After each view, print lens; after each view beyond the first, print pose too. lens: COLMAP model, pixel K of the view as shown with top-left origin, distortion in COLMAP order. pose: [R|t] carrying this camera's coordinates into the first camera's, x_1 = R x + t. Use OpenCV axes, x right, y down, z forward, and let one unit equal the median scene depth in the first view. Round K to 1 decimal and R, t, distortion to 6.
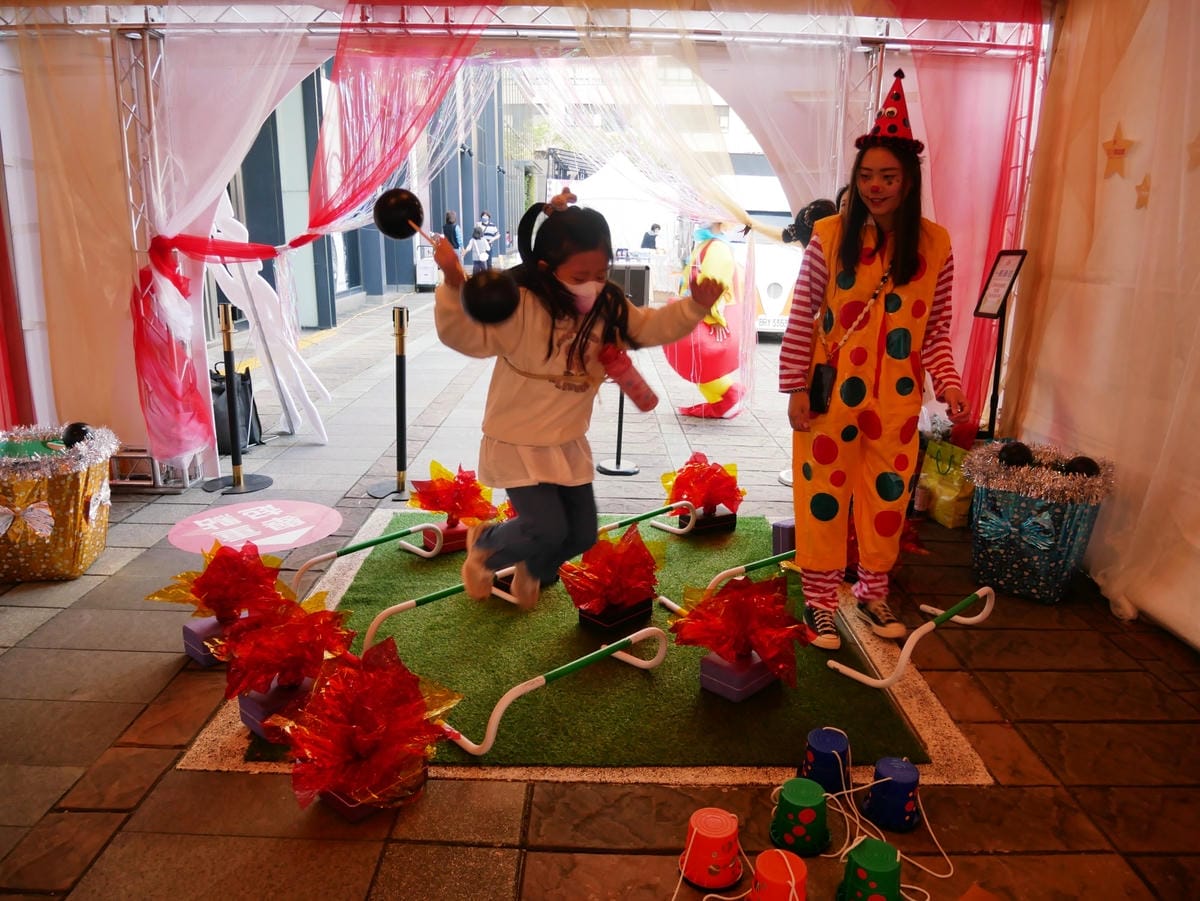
lens RADIAL K [[862.9, 0, 600.7], [0, 862.9, 450.5], [0, 0, 1]] dist [-0.070052, 0.022979]
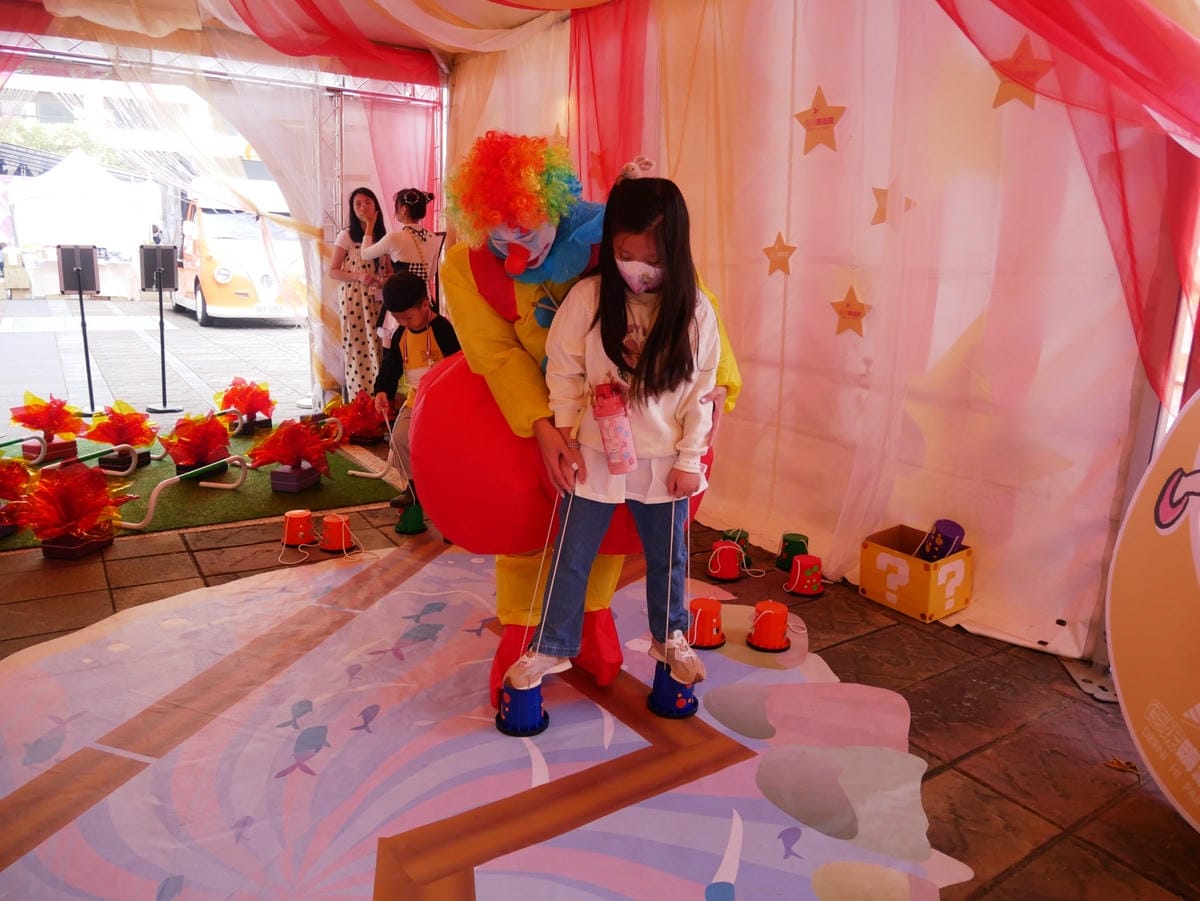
lens RADIAL K [[862.9, 0, 598.0], [0, 862.9, 449.7], [0, 0, 1]] dist [-0.070052, 0.022979]
pose [[0.839011, -0.107572, 0.533374, -0.145202], [0.112260, 0.993395, 0.023762, 0.152293], [-0.532408, 0.039939, 0.845545, -0.460715]]
